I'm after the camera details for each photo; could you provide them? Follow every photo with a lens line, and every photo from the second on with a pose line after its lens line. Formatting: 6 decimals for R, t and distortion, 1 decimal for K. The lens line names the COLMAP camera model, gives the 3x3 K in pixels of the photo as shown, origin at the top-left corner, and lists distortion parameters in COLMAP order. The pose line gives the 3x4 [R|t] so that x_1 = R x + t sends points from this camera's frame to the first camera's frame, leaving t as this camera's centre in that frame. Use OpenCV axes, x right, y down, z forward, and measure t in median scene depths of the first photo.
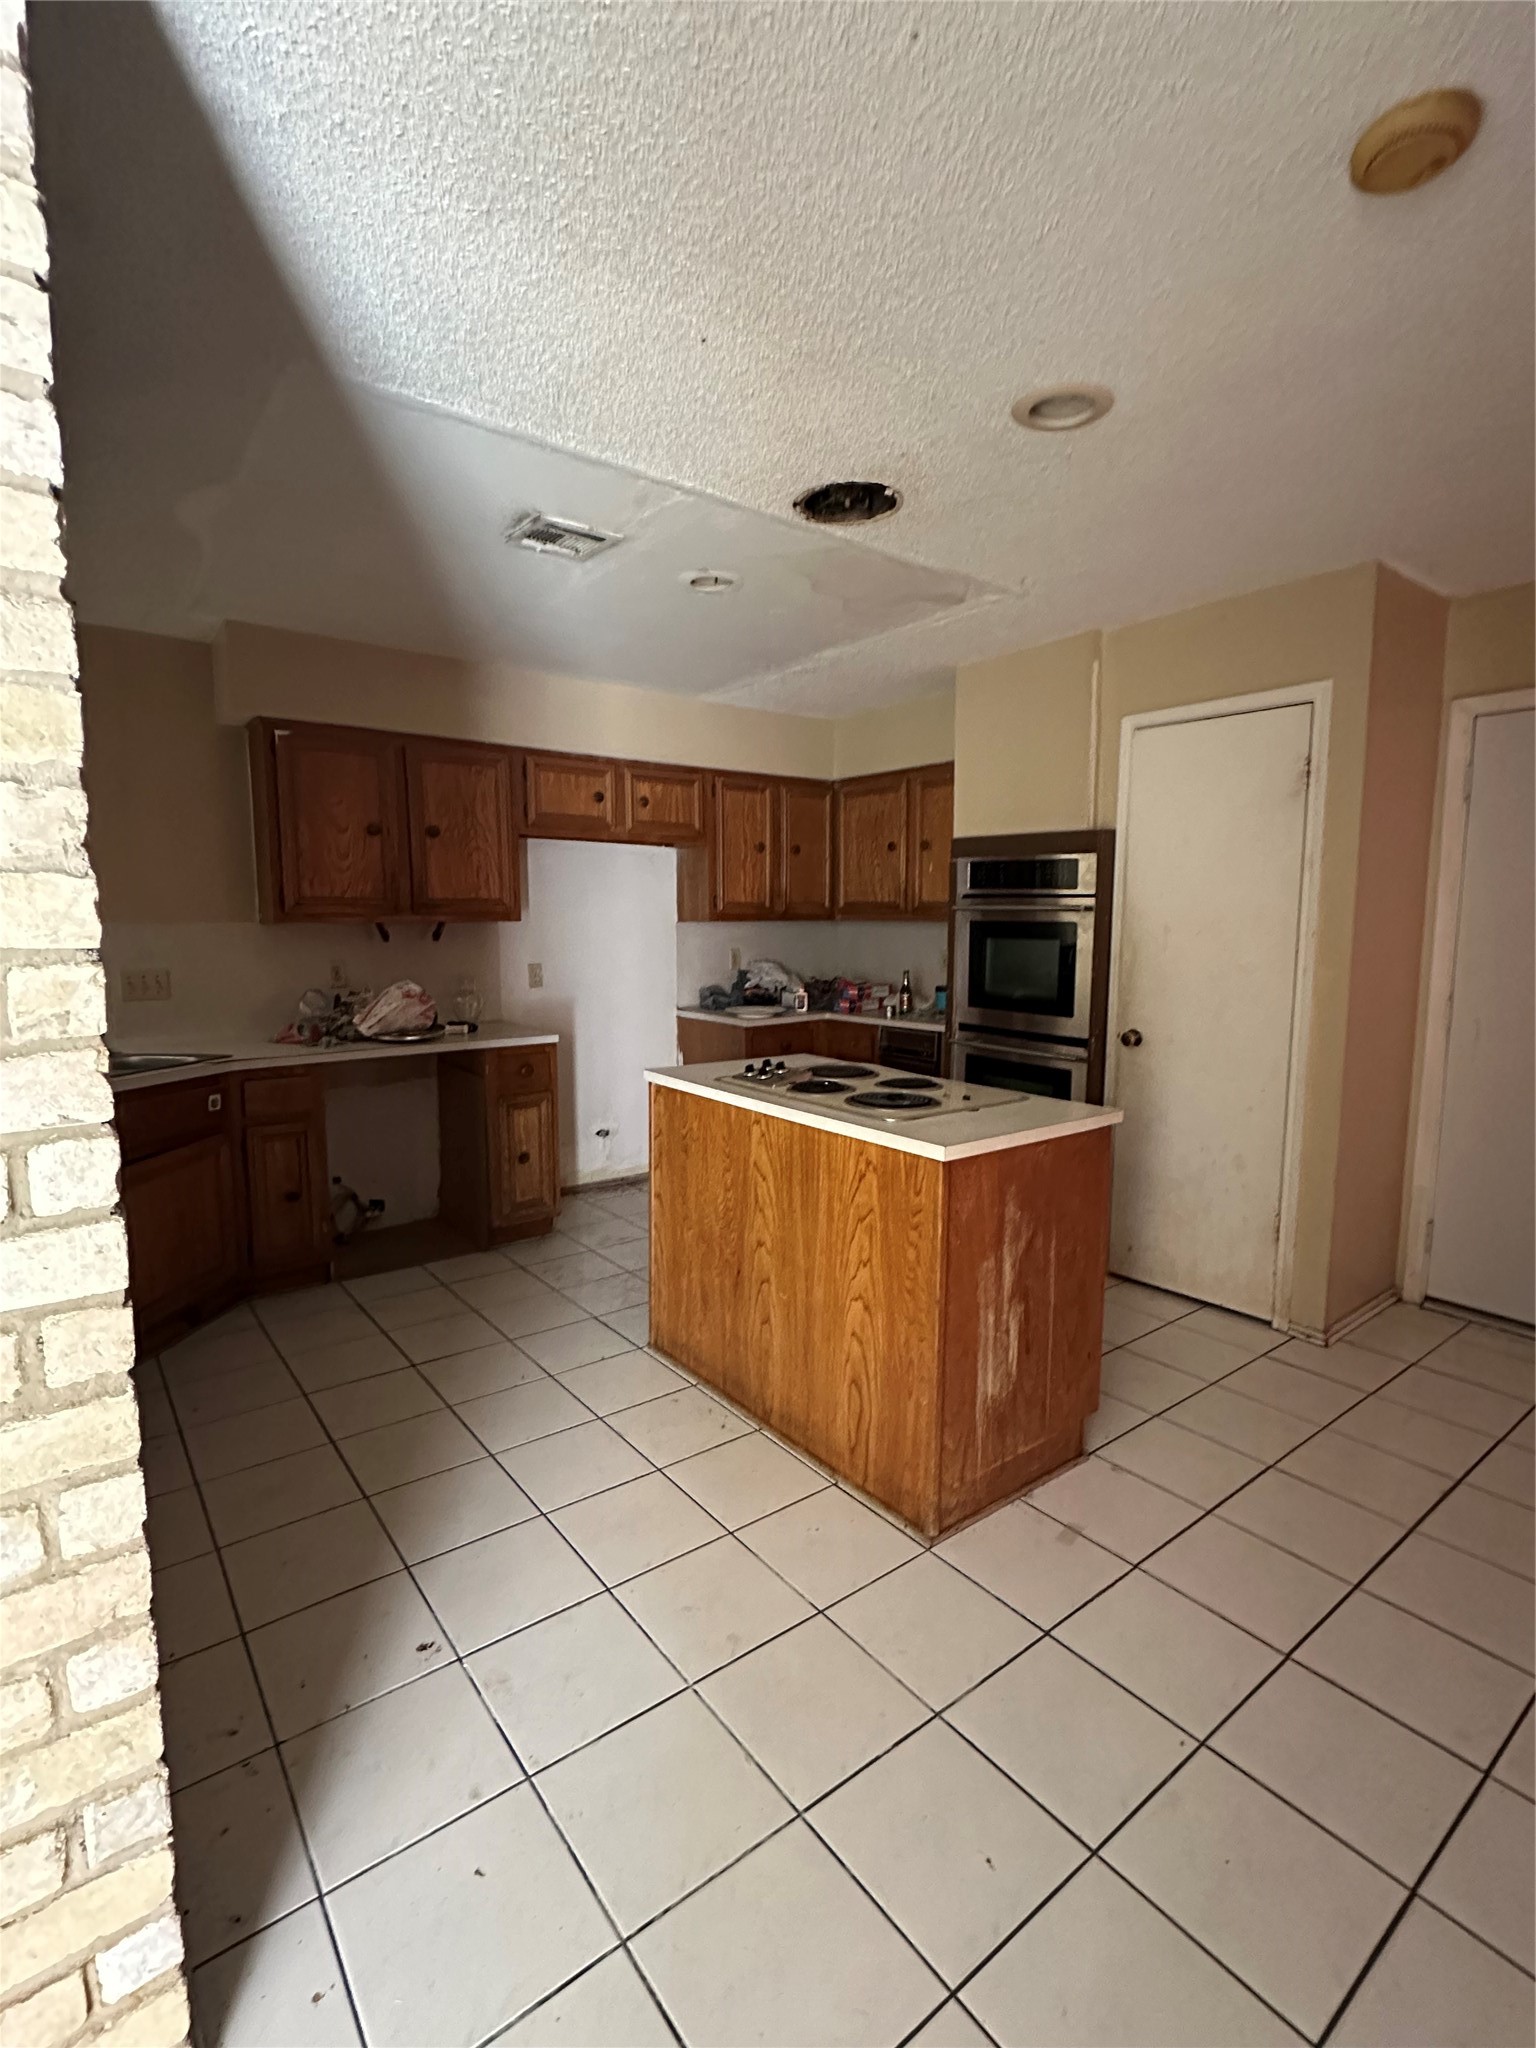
lens RADIAL K [[957.4, 0, 768.0], [0, 957.4, 1024.0], [0, 0, 1]] dist [-0.003423, 0.001300]
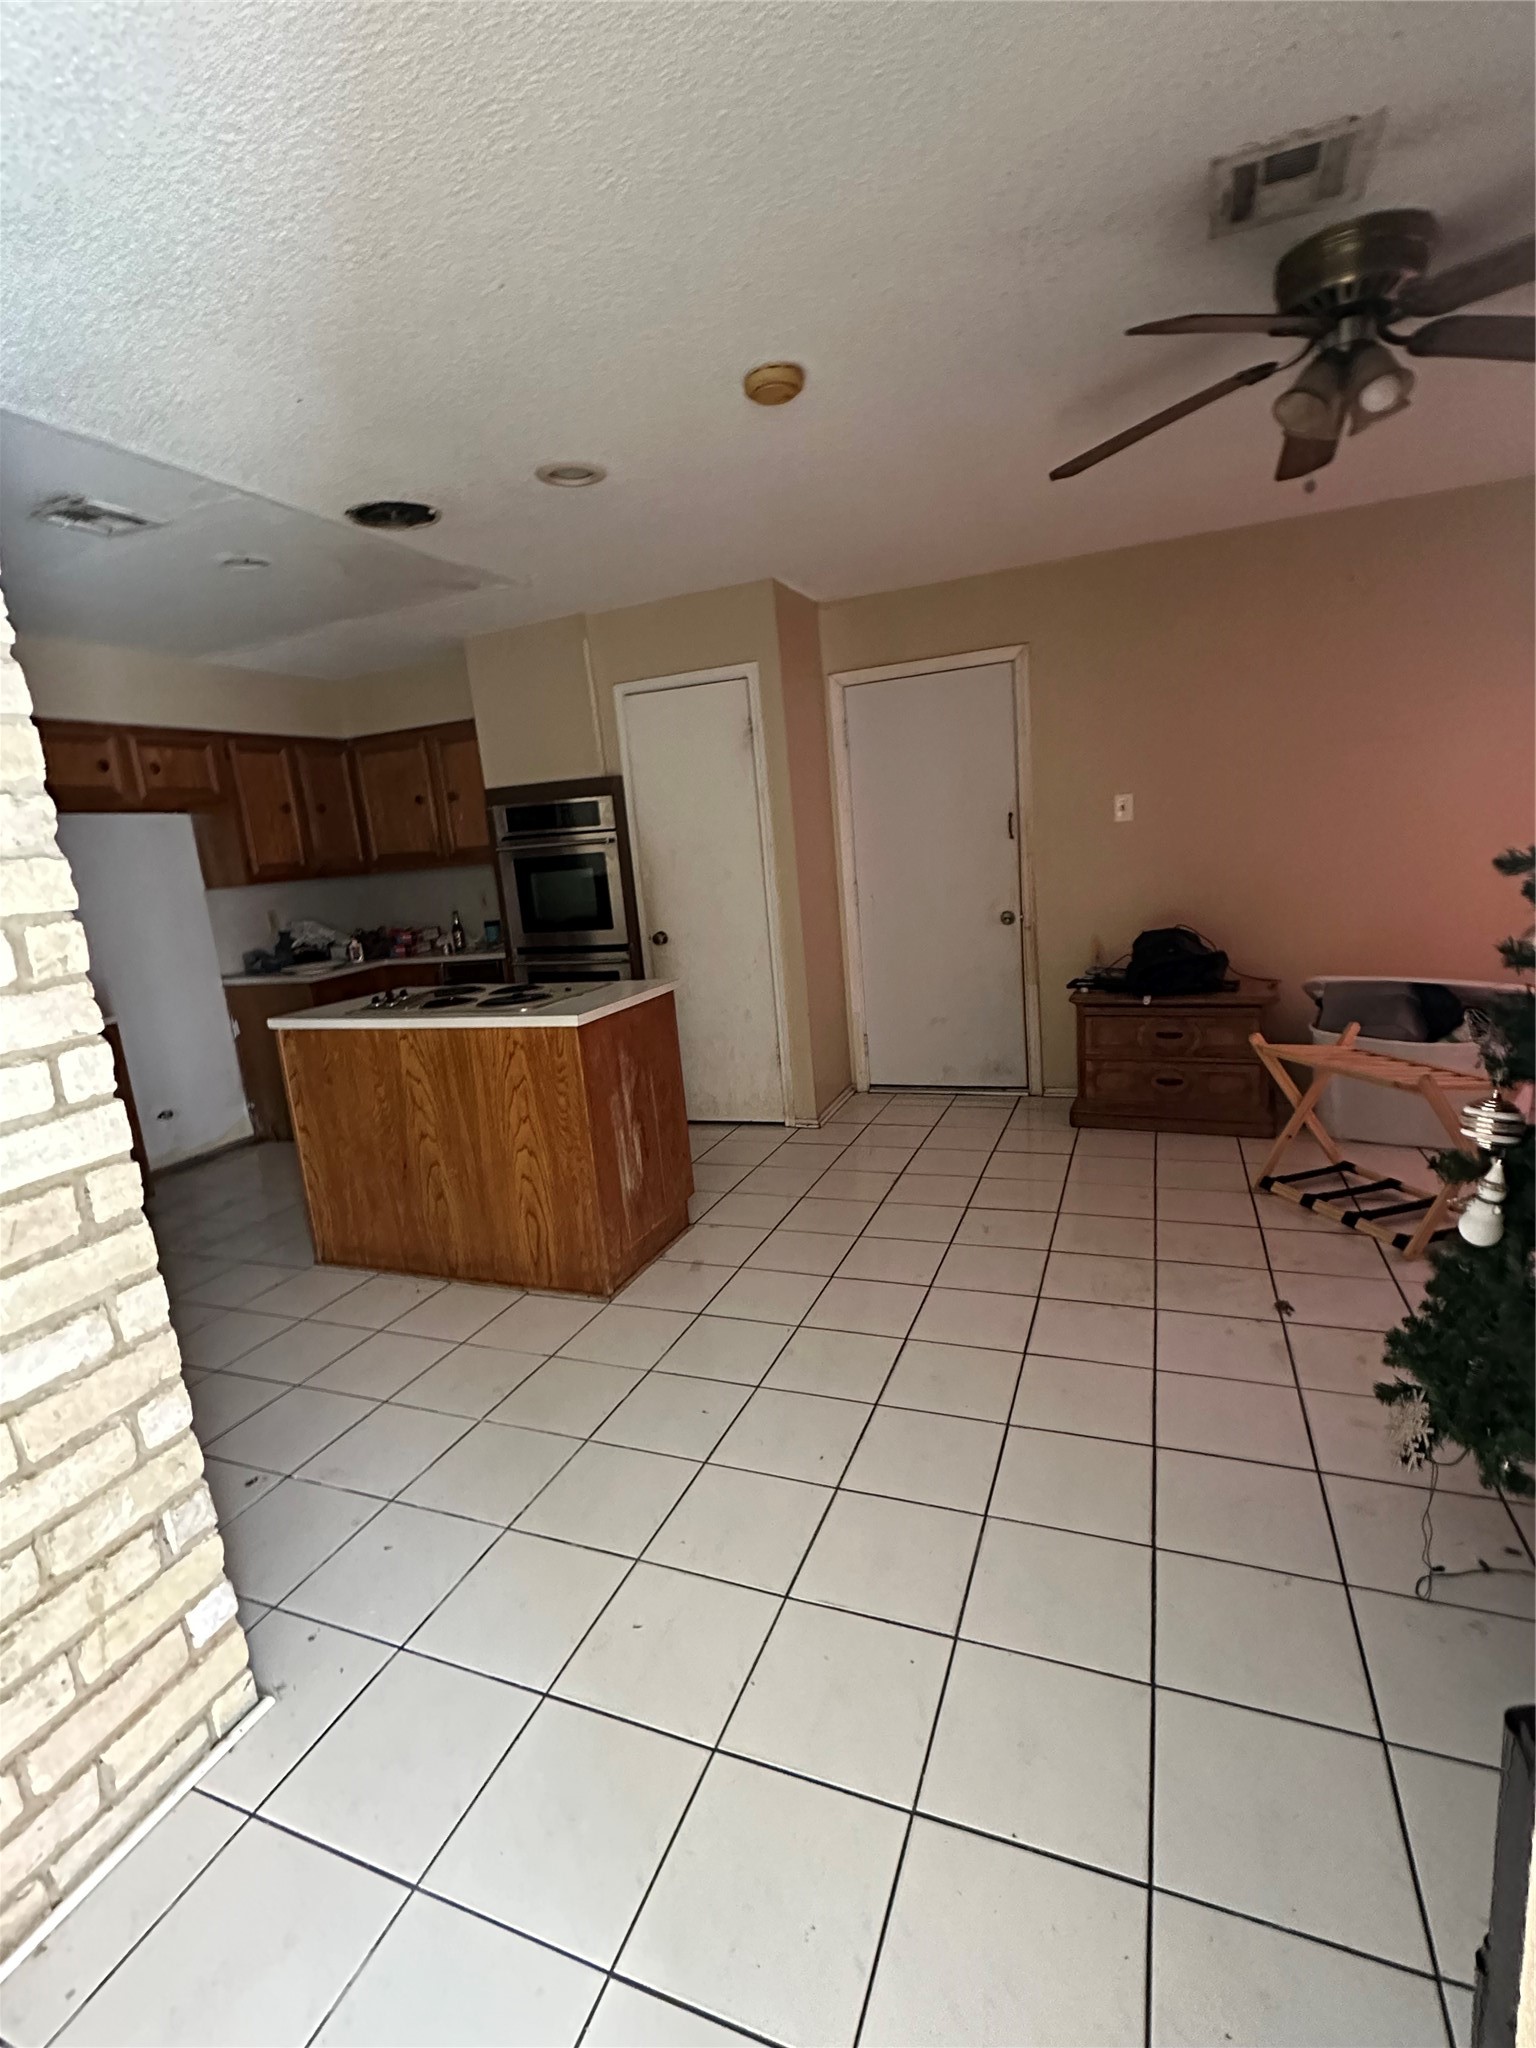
lens RADIAL K [[957.4, 0, 768.0], [0, 957.4, 1024.0], [0, 0, 1]] dist [-0.003423, 0.001300]
pose [[0.855052, -0.173238, 0.488748, -0.203567], [0.145076, 0.984824, 0.095266, 0.037329], [-0.497834, -0.010552, 0.867208, -0.270323]]
